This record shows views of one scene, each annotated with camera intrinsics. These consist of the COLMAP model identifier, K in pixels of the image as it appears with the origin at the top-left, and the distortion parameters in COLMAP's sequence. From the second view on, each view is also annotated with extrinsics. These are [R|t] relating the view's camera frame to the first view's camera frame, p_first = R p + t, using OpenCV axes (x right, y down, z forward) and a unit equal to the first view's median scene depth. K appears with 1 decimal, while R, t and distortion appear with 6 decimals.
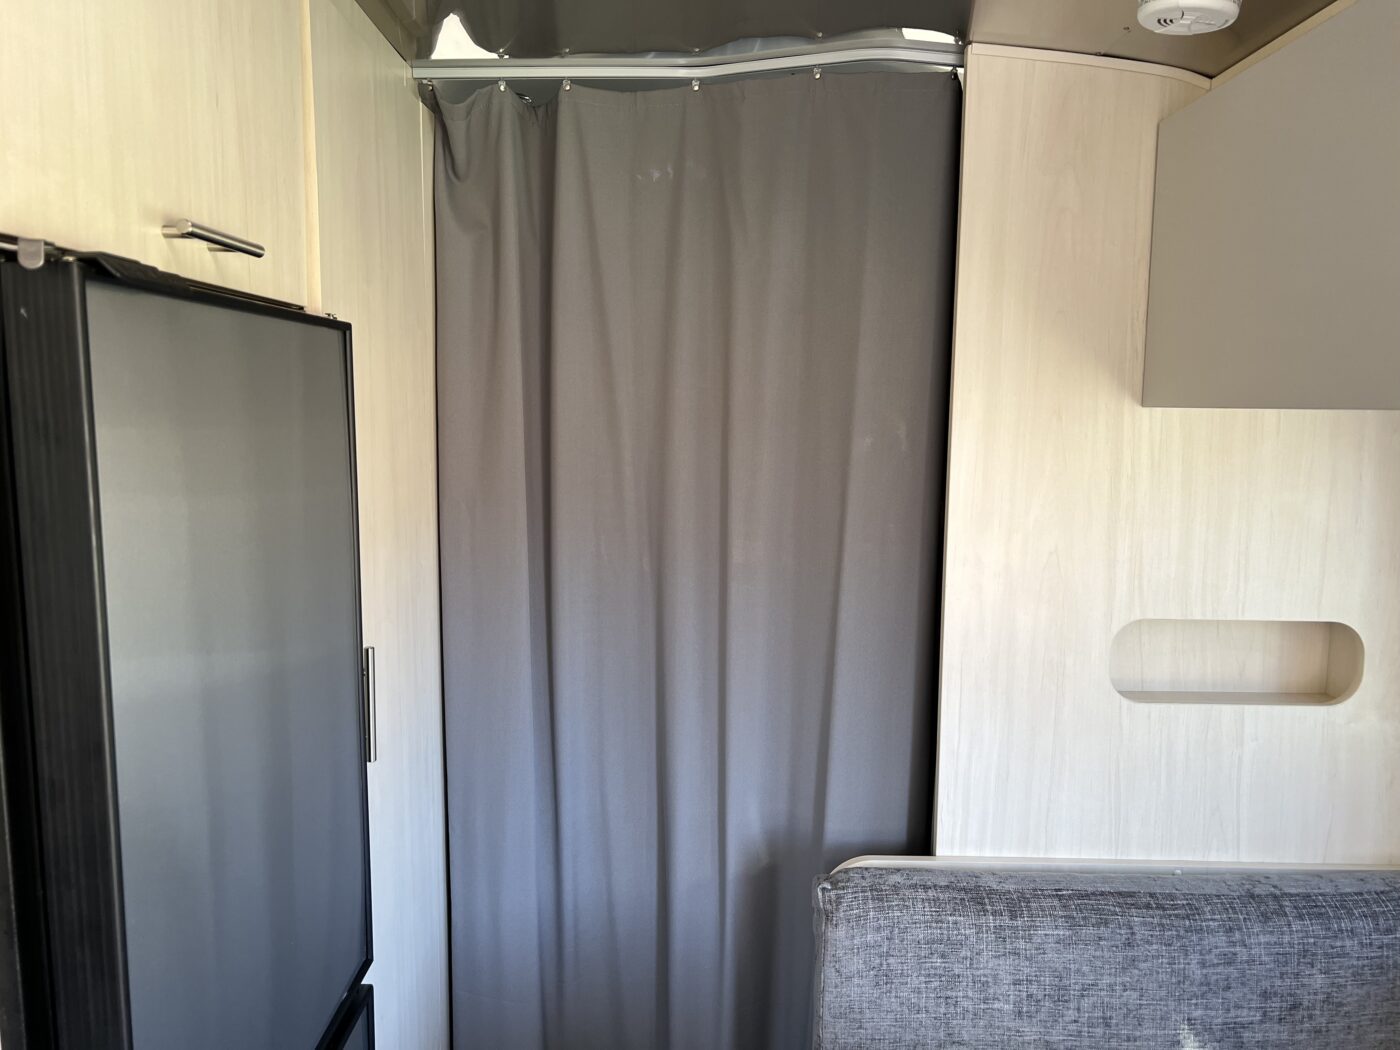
lens RADIAL K [[1056.6, 0, 701.4], [0, 1056.6, 523.2], [0, 0, 1]] dist [0.027695, -0.042243]
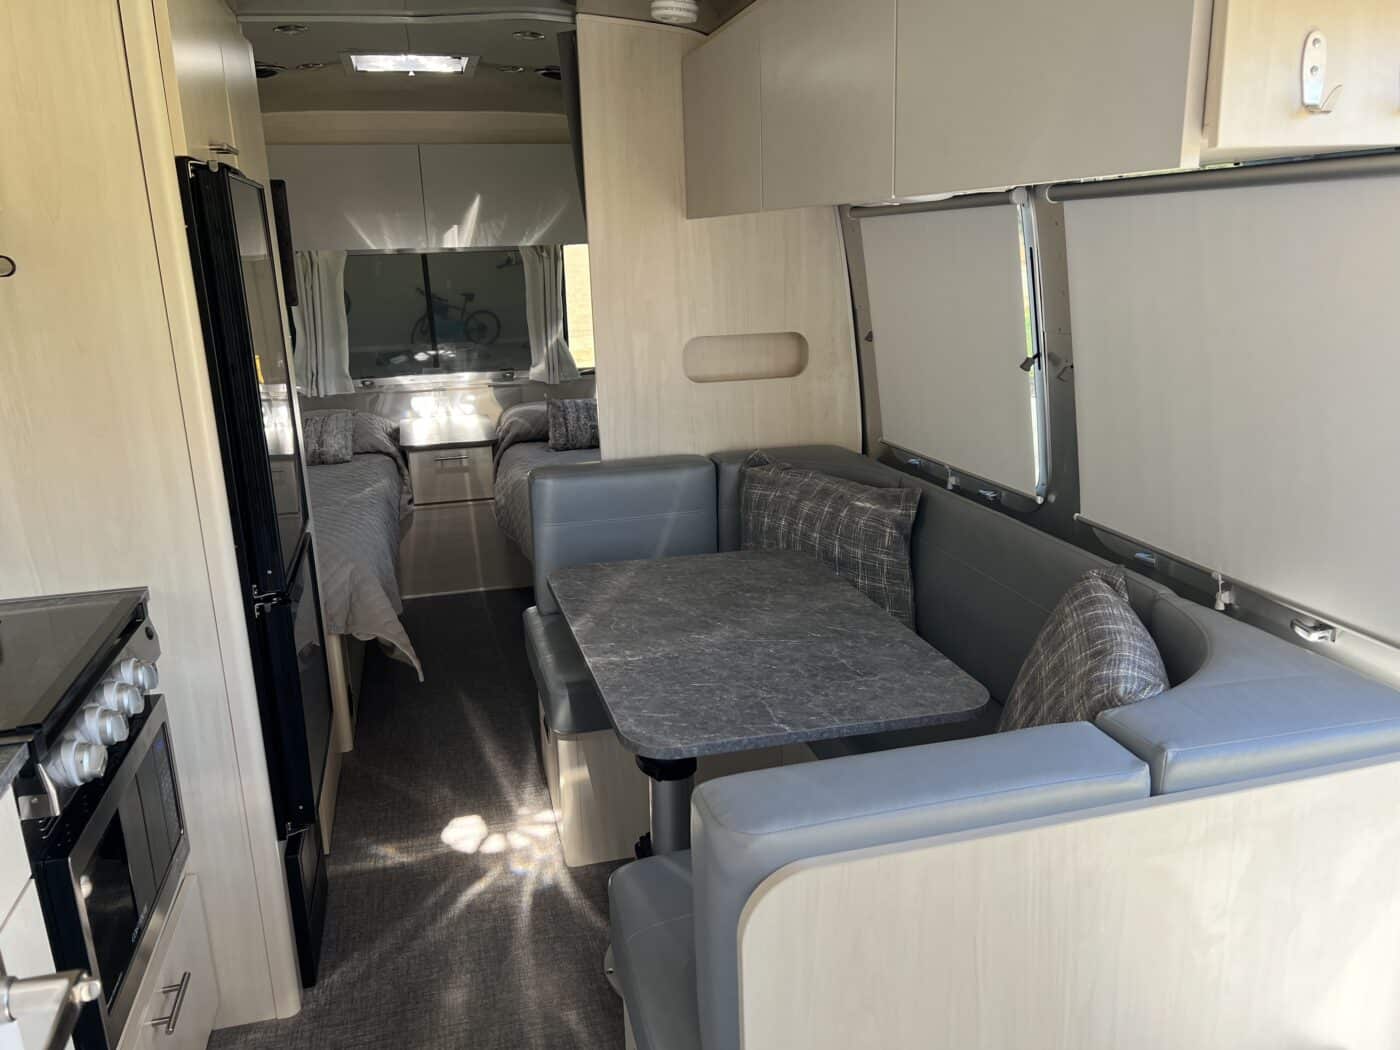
lens RADIAL K [[1056.6, 0, 696.4], [0, 1056.6, 527.3], [0, 0, 1]] dist [0.027695, -0.042243]
pose [[0.966431, -0.101447, 0.236050, -0.063929], [0.065216, 0.985516, 0.156539, 0.137453], [-0.248512, -0.135890, 0.959049, -0.886670]]
